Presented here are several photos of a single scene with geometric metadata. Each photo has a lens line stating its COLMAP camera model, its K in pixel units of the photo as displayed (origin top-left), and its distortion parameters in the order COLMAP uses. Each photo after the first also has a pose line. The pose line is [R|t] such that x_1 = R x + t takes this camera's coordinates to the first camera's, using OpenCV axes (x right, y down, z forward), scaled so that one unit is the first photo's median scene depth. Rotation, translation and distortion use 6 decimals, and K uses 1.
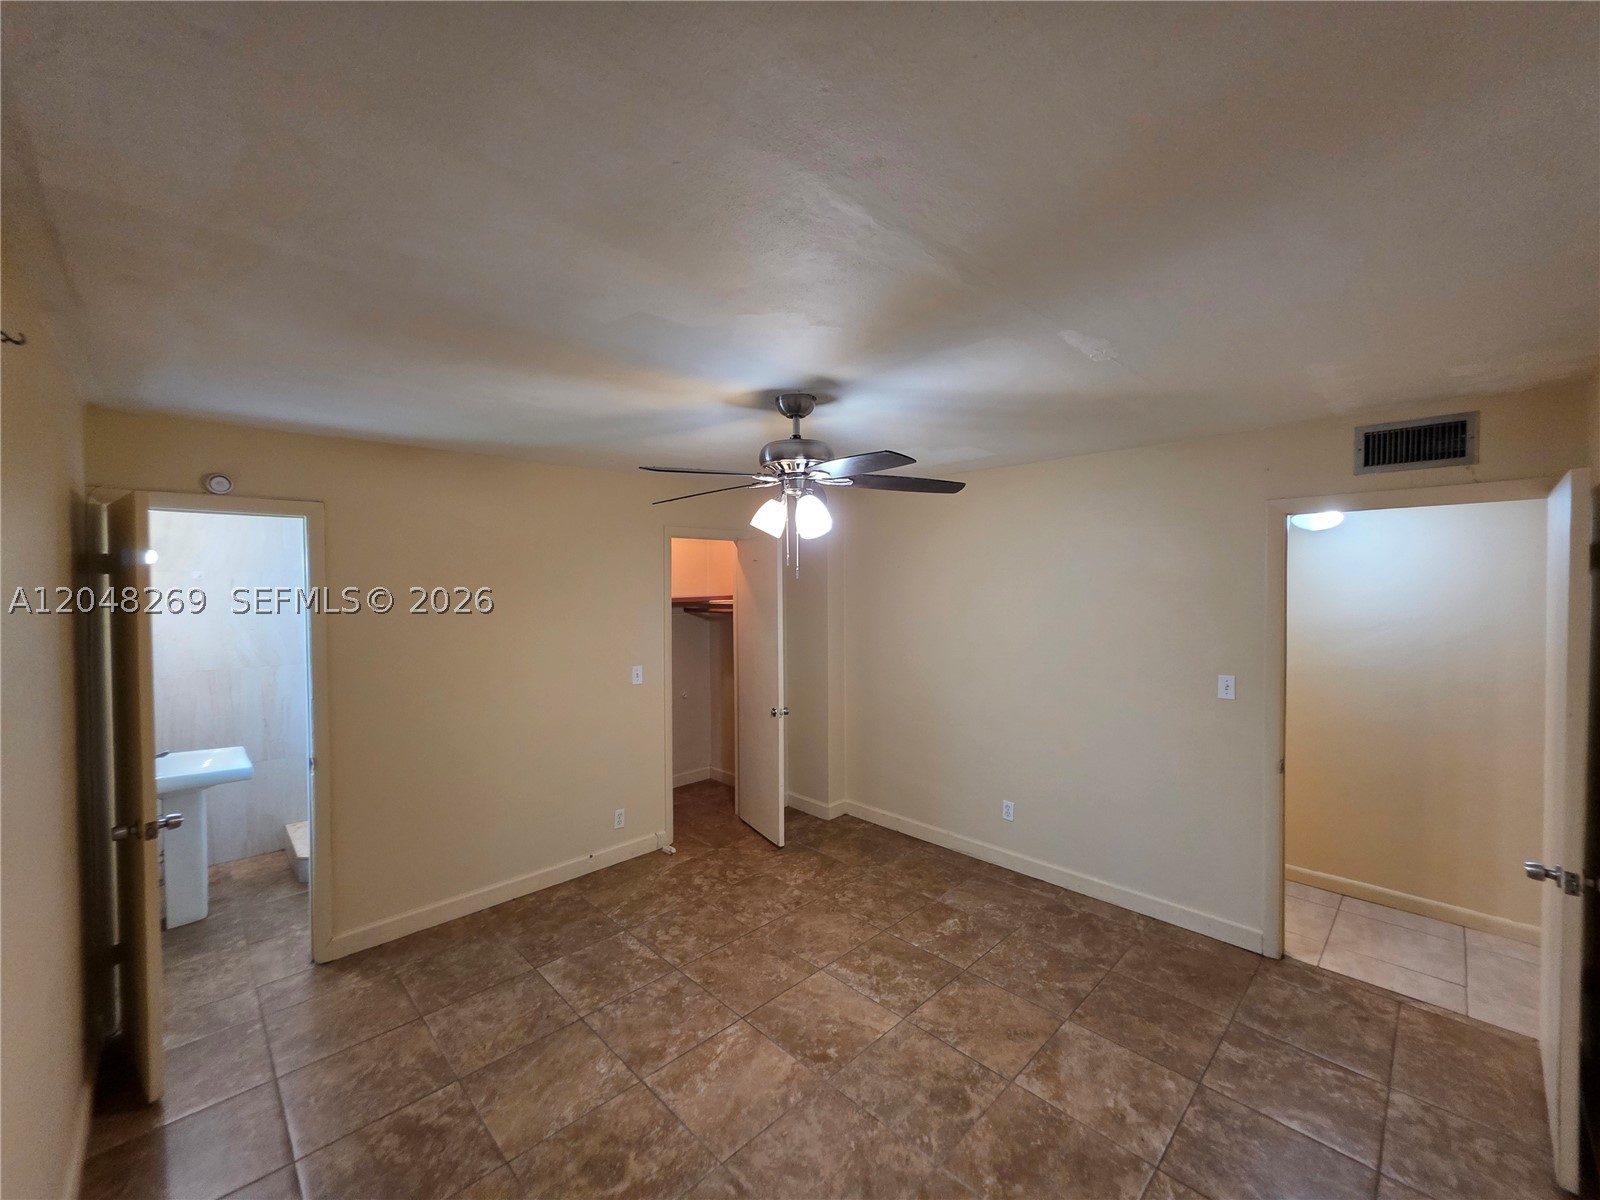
lens RADIAL K [[637.5, 0, 795.0], [0, 637.5, 599.3], [0, 0, 1]] dist [0.004185, -0.000759]
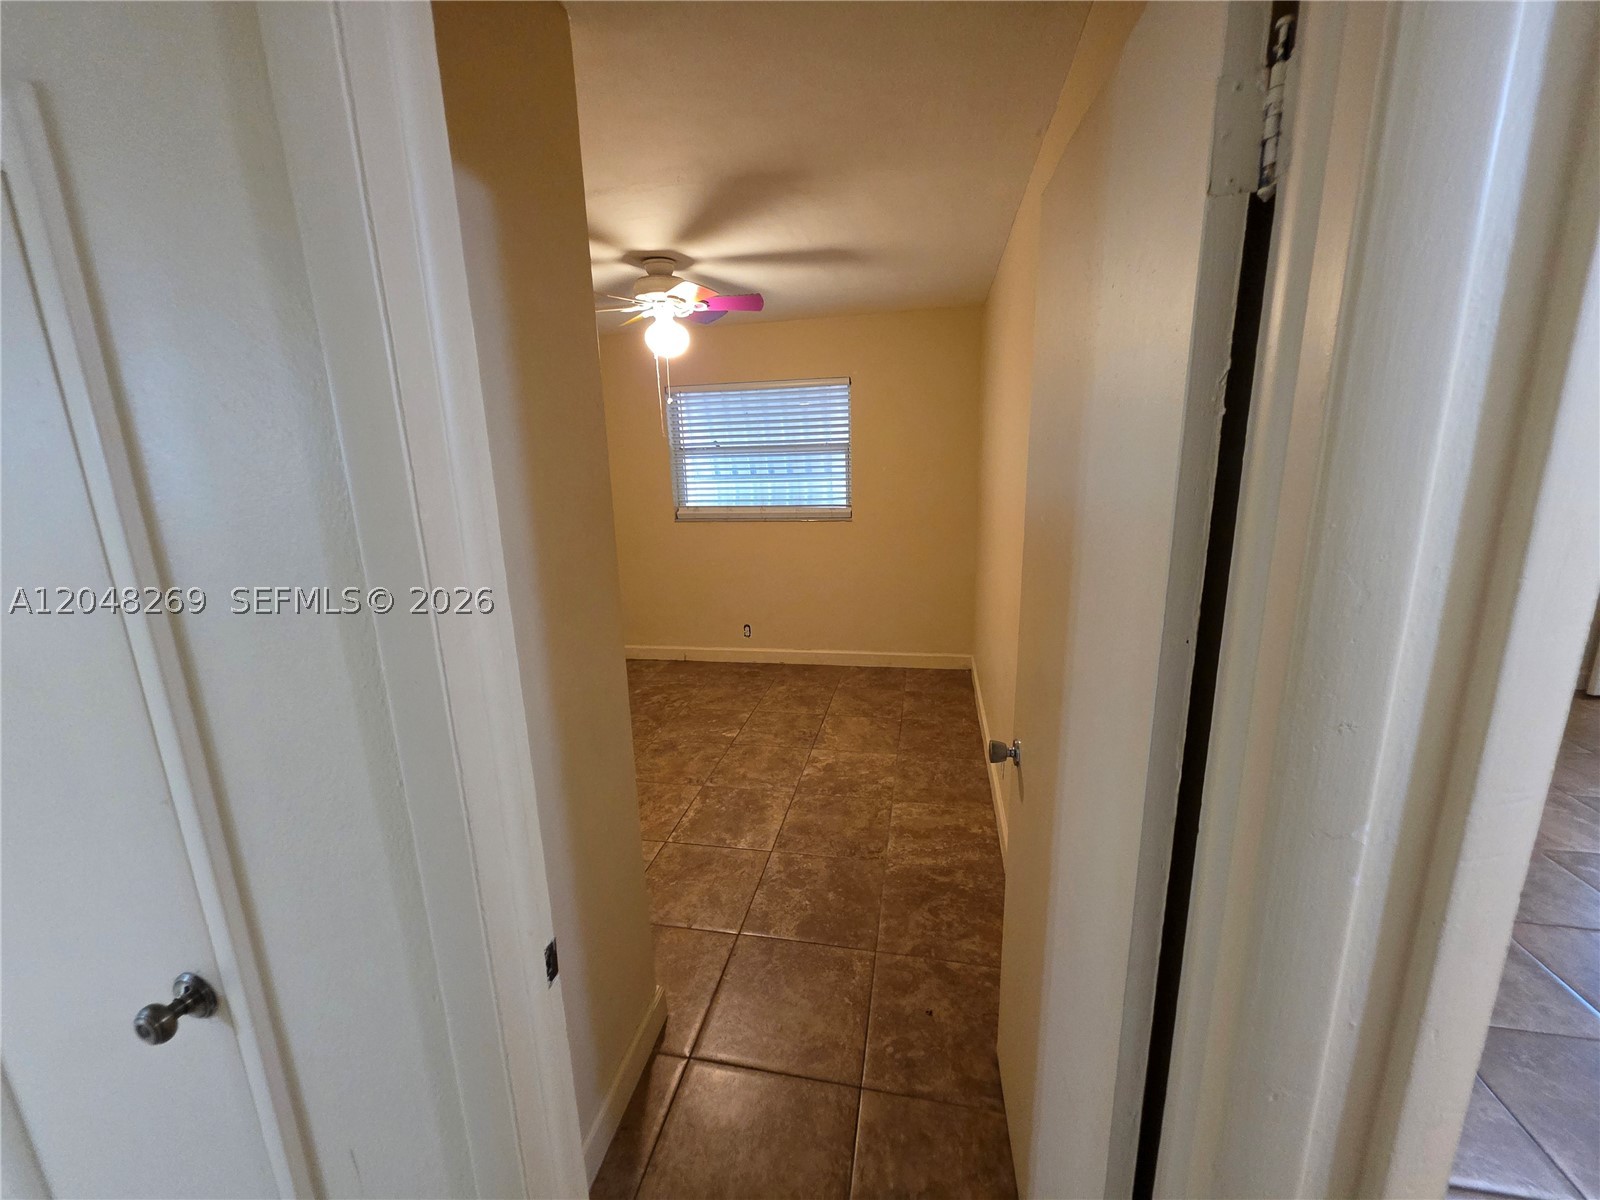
lens RADIAL K [[637.5, 0, 794.8], [0, 637.5, 598.4], [0, 0, 1]] dist [0.004185, -0.000759]
pose [[-0.827888, 0.160366, -0.537480, 1.396387], [0.027474, 0.968700, 0.246710, 0.034527], [0.560220, 0.189481, -0.806381, 0.949815]]
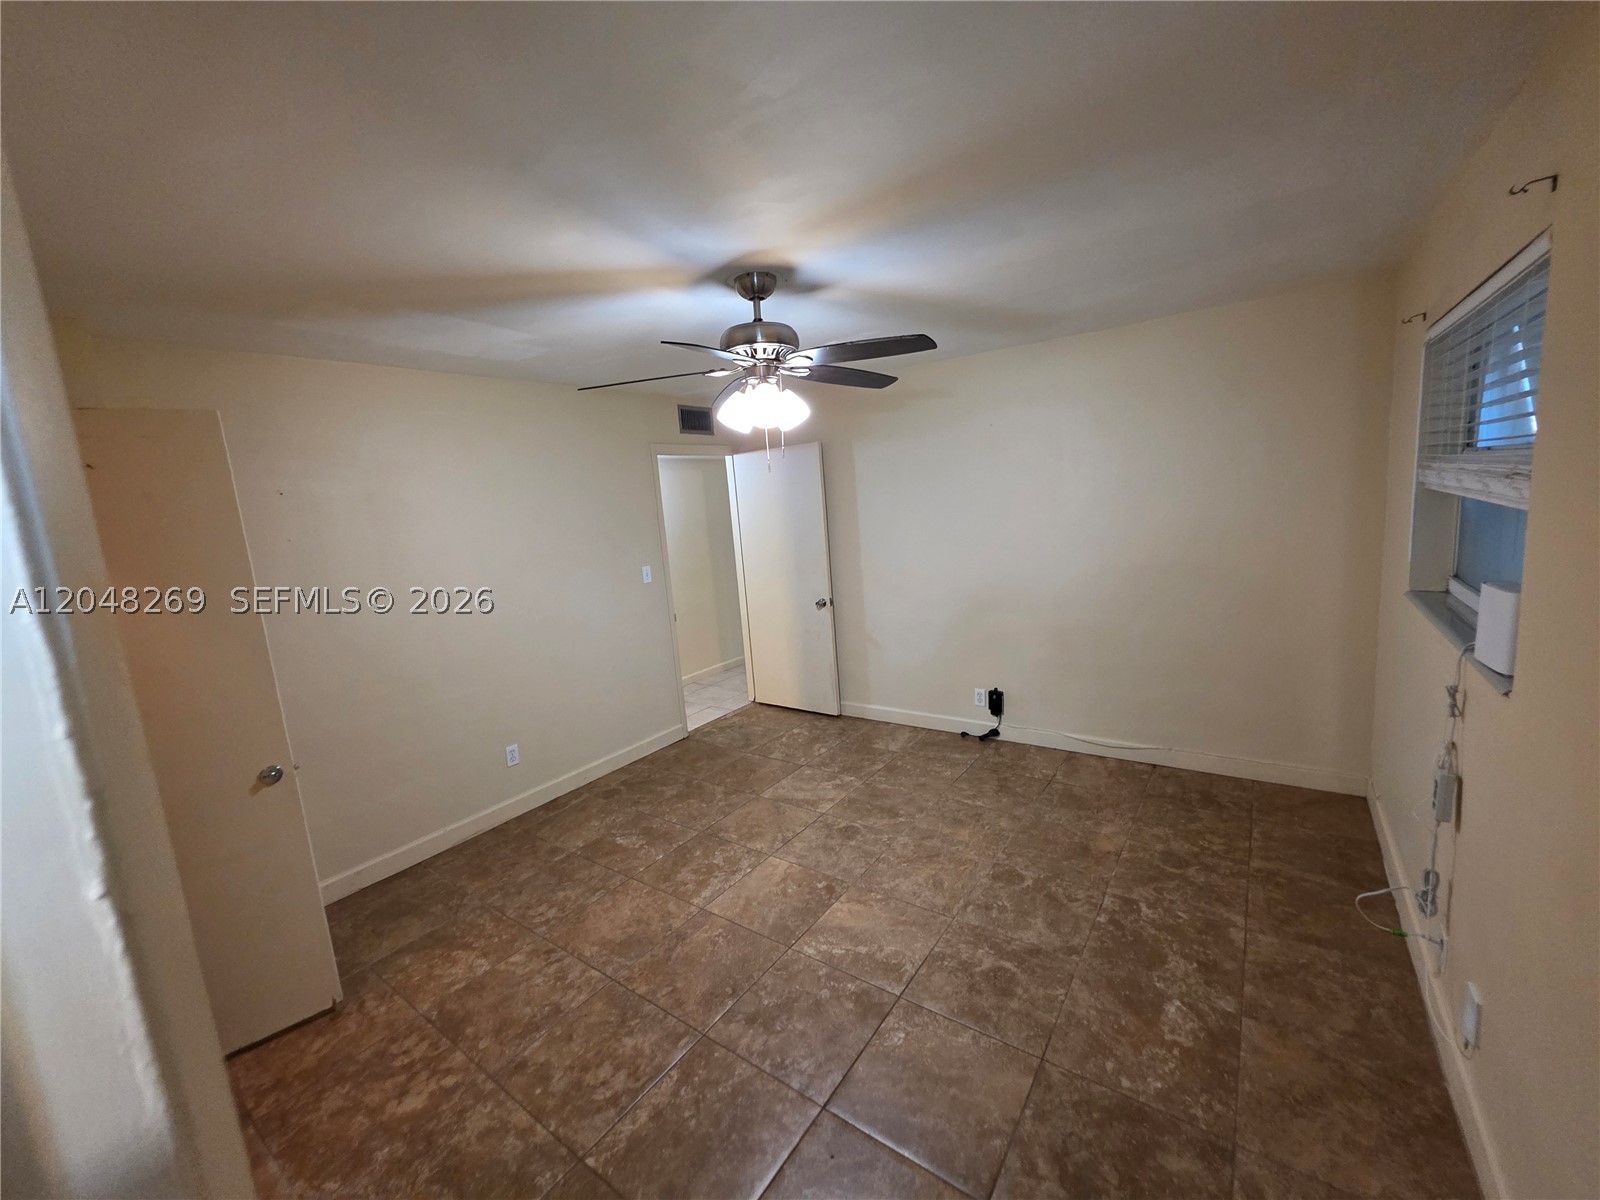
lens RADIAL K [[637.5, 0, 792.4], [0, 637.5, 598.9], [0, 0, 1]] dist [0.004185, -0.000759]
pose [[-0.159887, -0.132074, 0.978260, -0.928197], [0.102865, 0.983385, 0.149578, 0.013403], [-0.981761, 0.124544, -0.143645, 1.064386]]
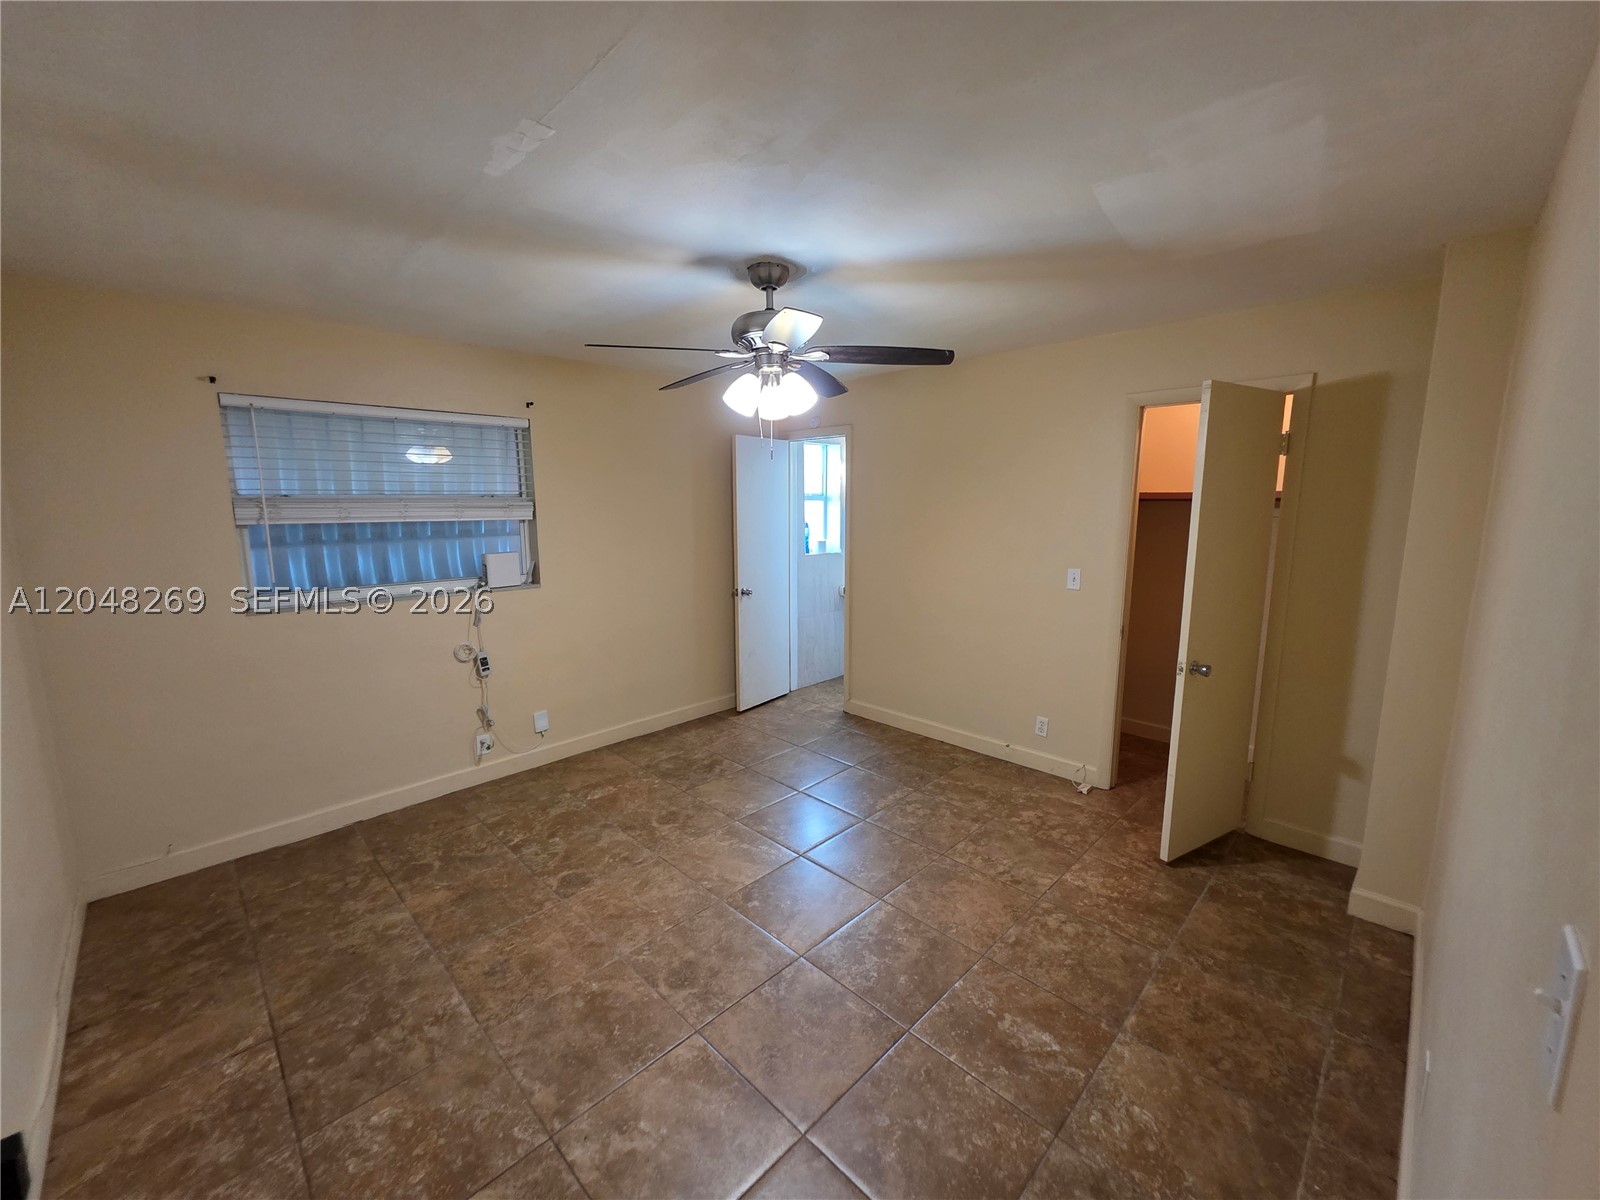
lens RADIAL K [[637.5, 0, 798.4], [0, 637.5, 597.9], [0, 0, 1]] dist [0.004185, -0.000759]
pose [[0.016488, 0.160454, -0.986906, 0.965355], [-0.018108, 0.986926, 0.160155, 0.018950], [0.999700, 0.015230, 0.019178, 0.964999]]
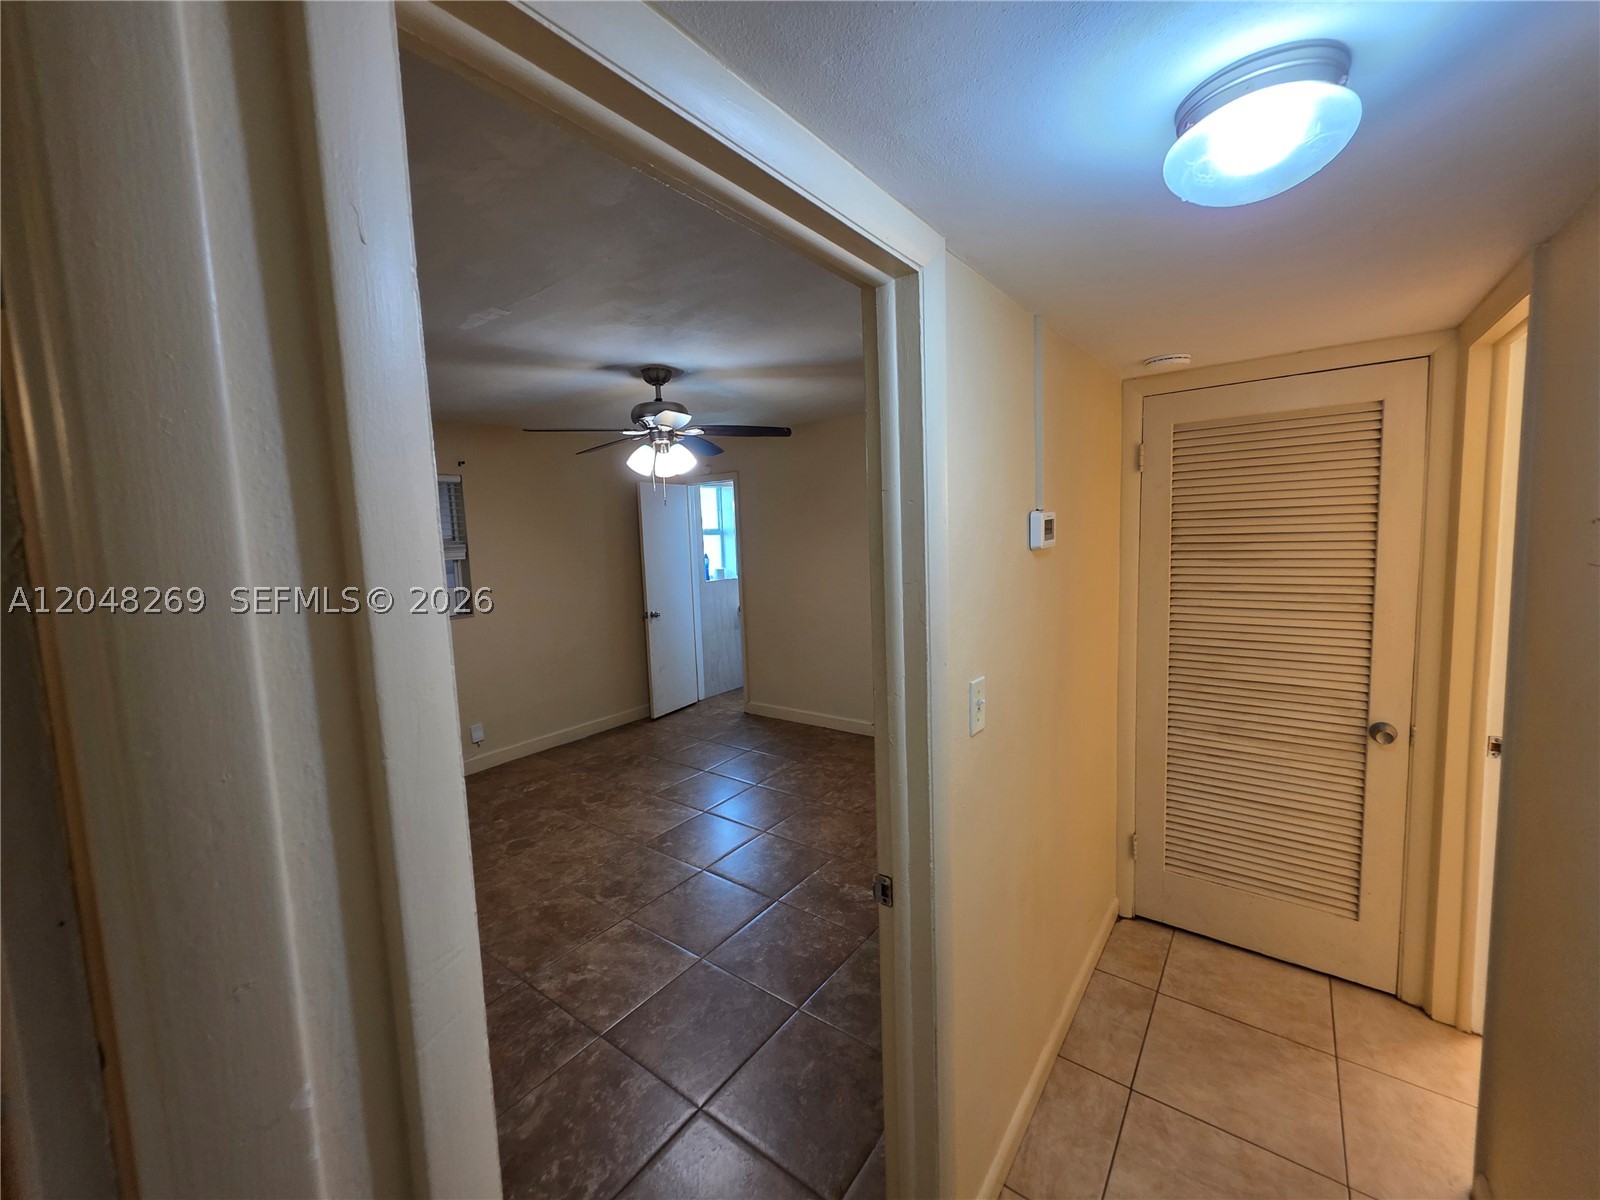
lens RADIAL K [[637.5, 0, 800.2], [0, 637.5, 596.1], [0, 0, 1]] dist [0.004185, -0.000759]
pose [[0.155046, 0.102944, -0.982529, 1.322705], [0.015517, 0.994179, 0.106613, 0.016172], [0.987785, -0.031776, 0.152546, 1.006860]]
